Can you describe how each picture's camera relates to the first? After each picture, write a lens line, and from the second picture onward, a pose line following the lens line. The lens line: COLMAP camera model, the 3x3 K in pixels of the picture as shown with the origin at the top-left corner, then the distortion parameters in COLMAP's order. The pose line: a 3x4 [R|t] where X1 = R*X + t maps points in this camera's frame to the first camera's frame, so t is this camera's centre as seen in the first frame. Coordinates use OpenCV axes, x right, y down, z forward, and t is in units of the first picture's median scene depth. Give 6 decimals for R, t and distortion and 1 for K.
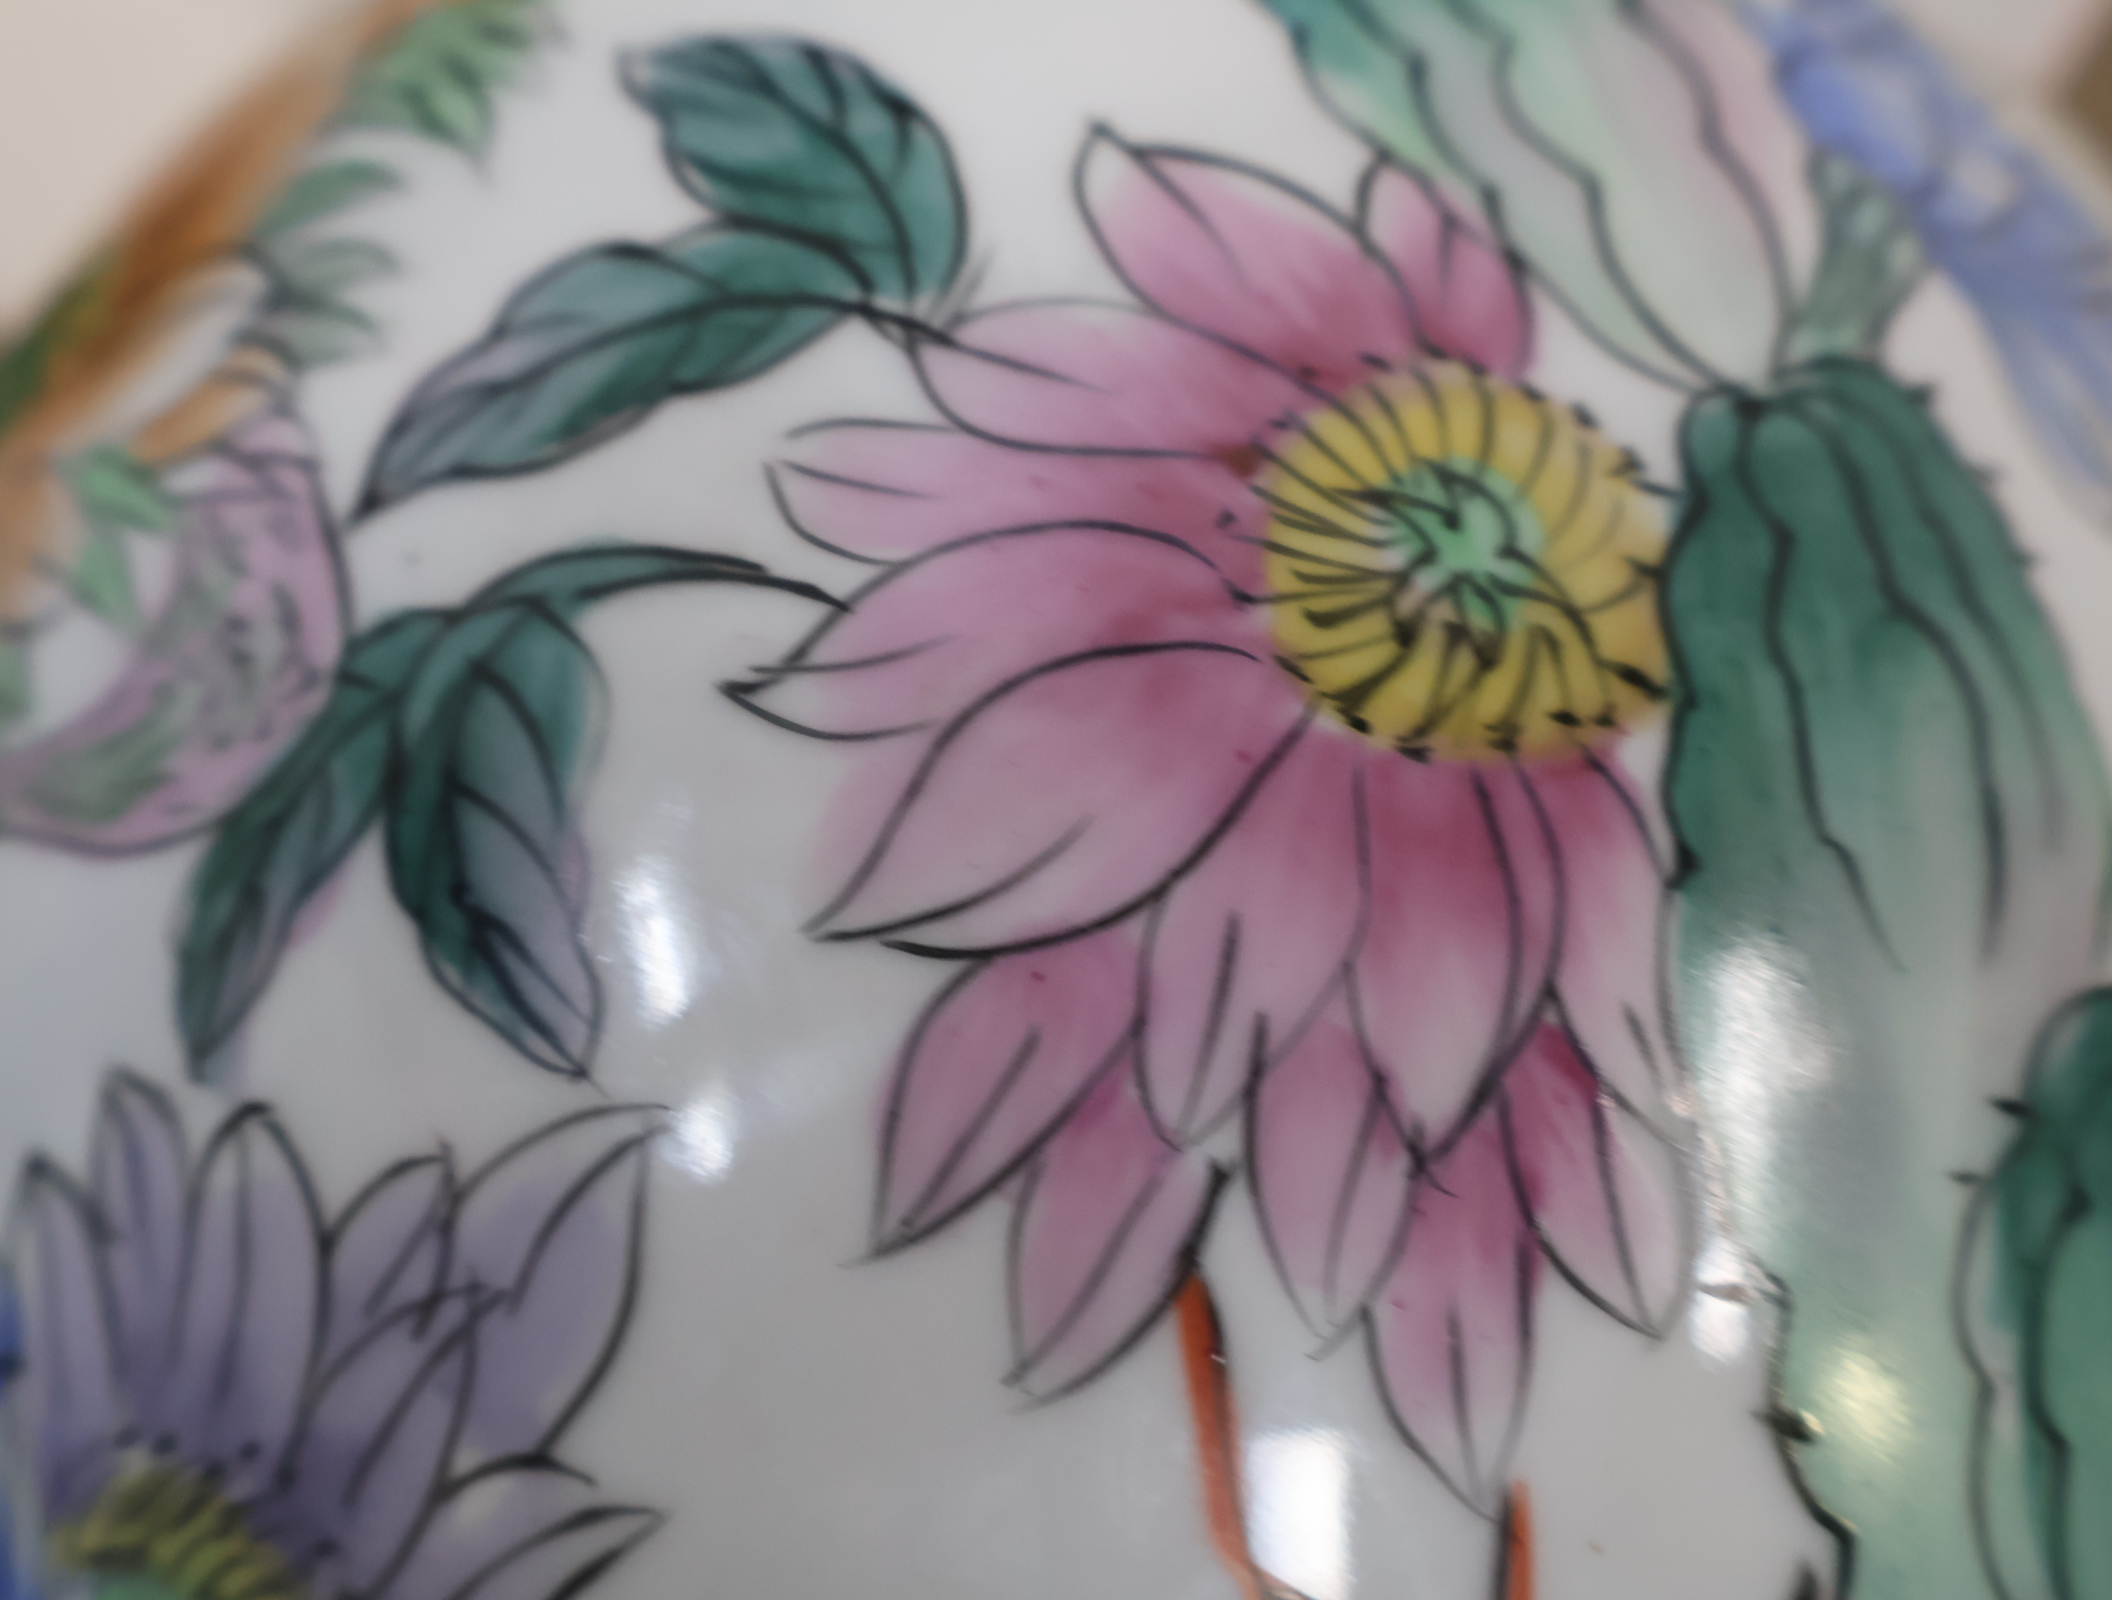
lens RADIAL K [[2082.0, 0, 1066.5], [0, 2082.0, 797.3], [0, 0, 1]] dist [0.019488, 0.000000]
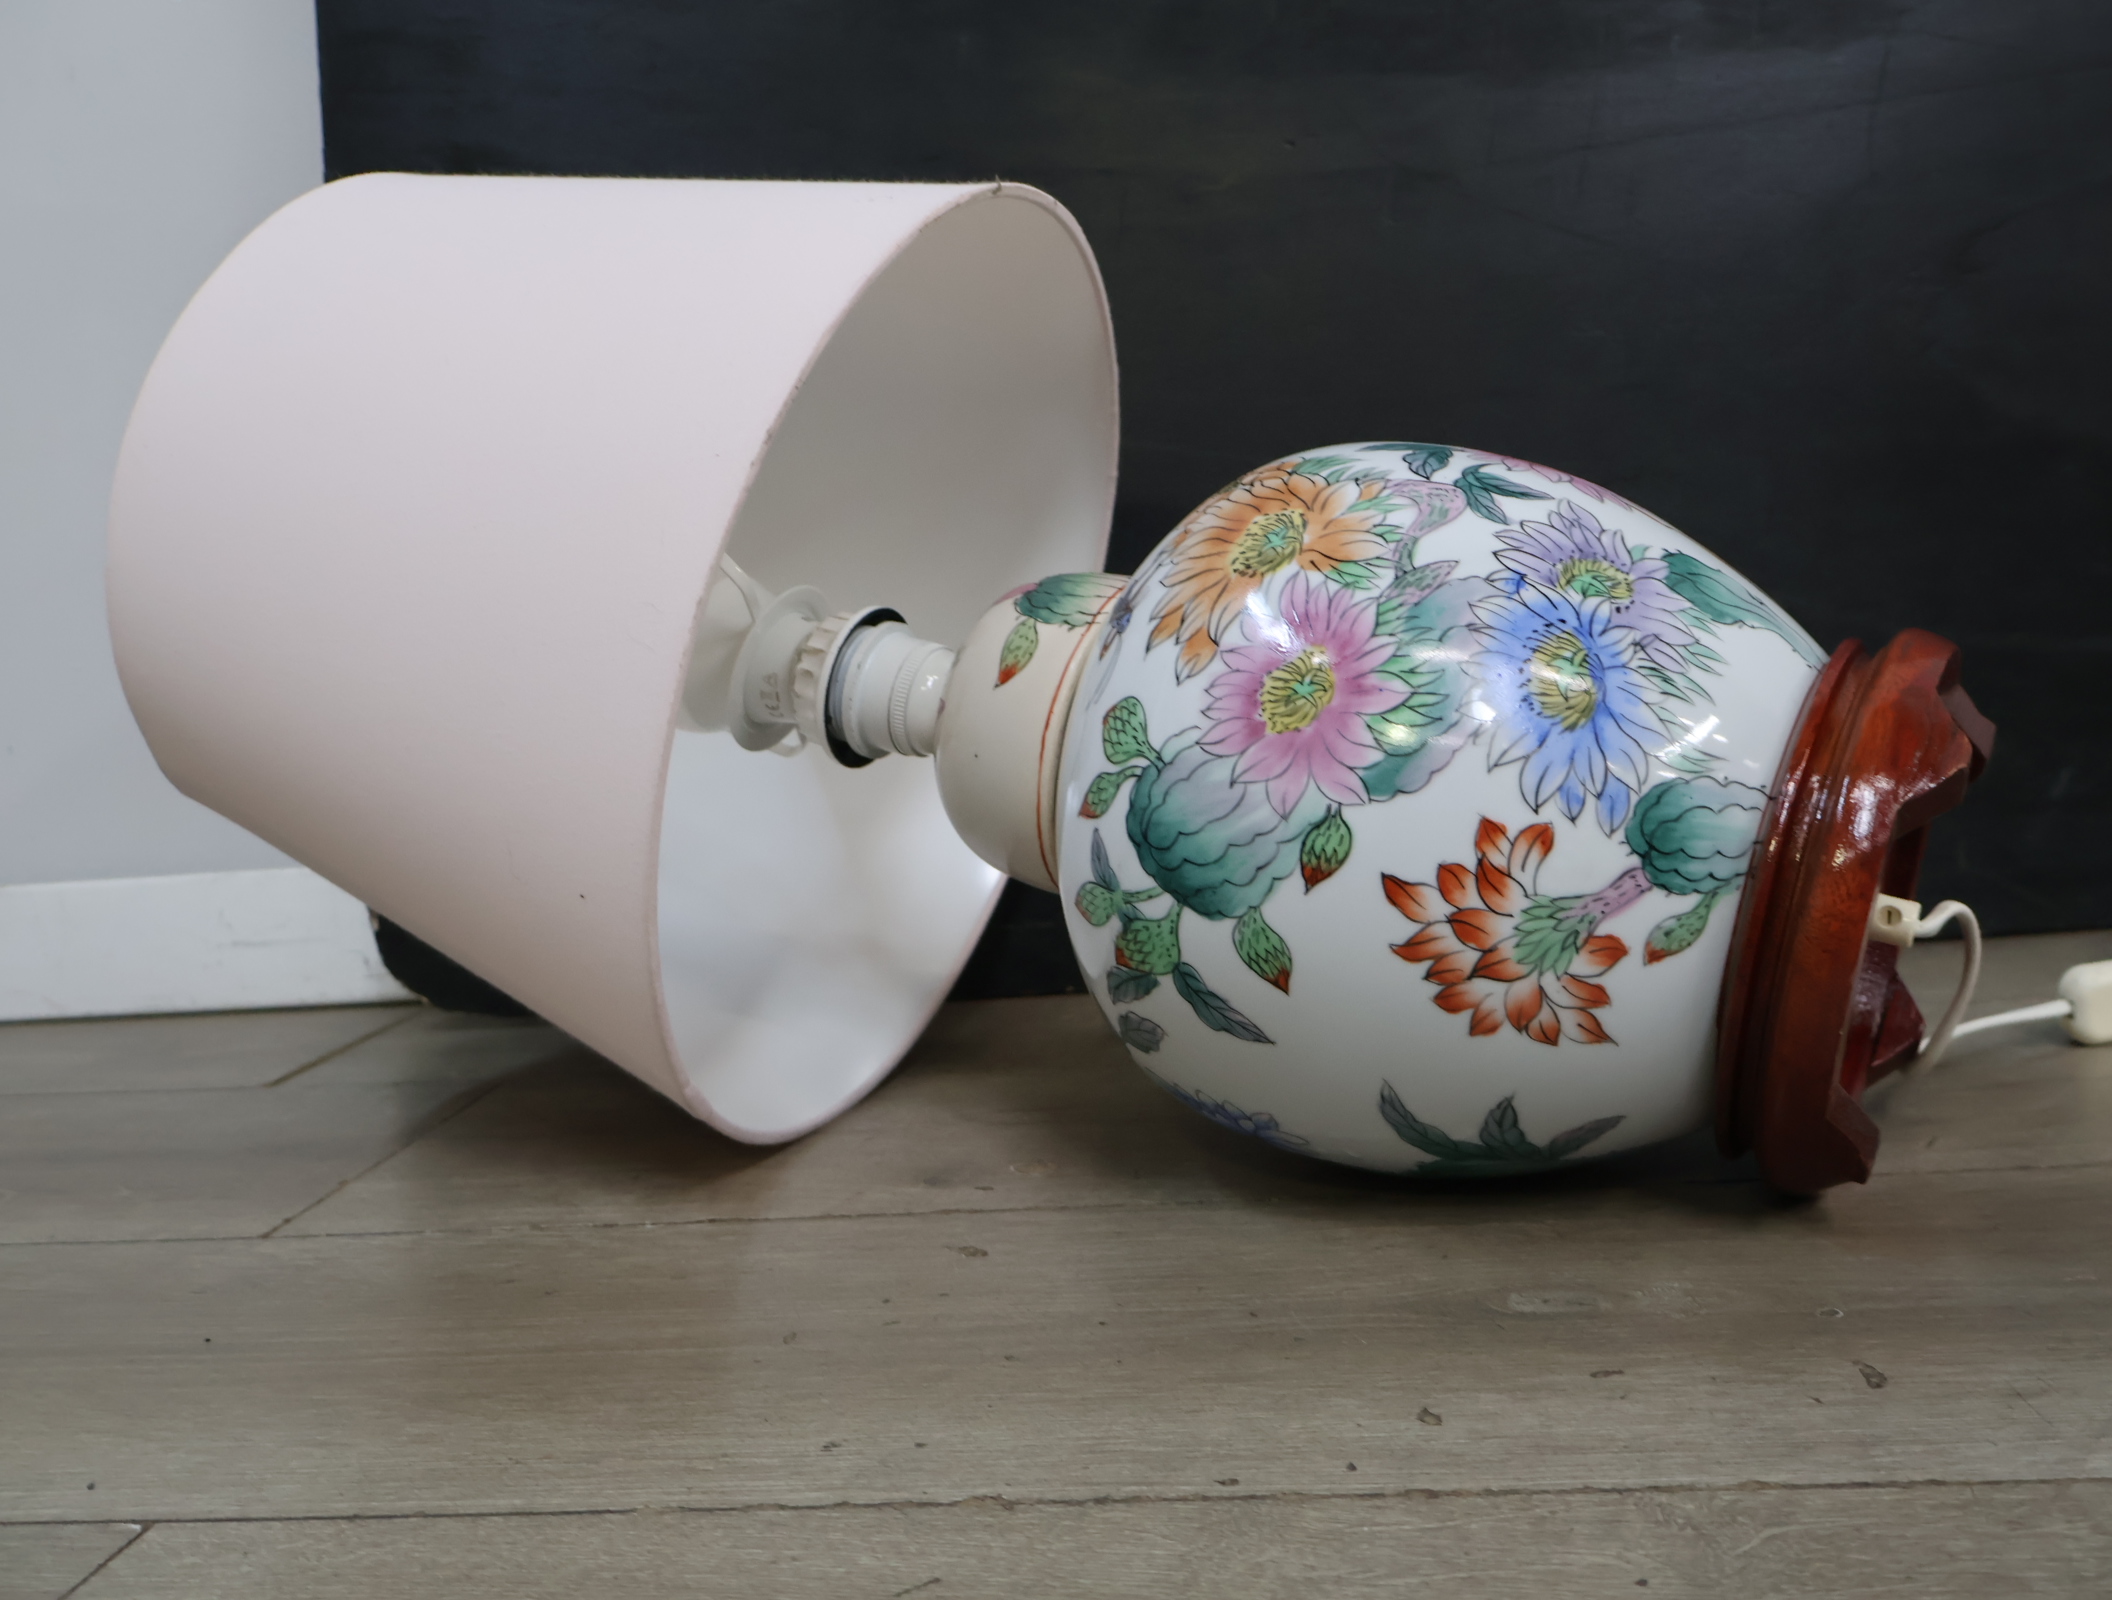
lens RADIAL K [[2082.0, 0, 1062.5], [0, 2082.0, 821.1], [0, 0, 1]] dist [0.019488, 0.000000]
pose [[0.566499, -0.095938, 0.818459, -5.576448], [0.653583, 0.657227, -0.375342, 1.914137], [-0.501904, 0.747562, 0.435022, -0.183165]]
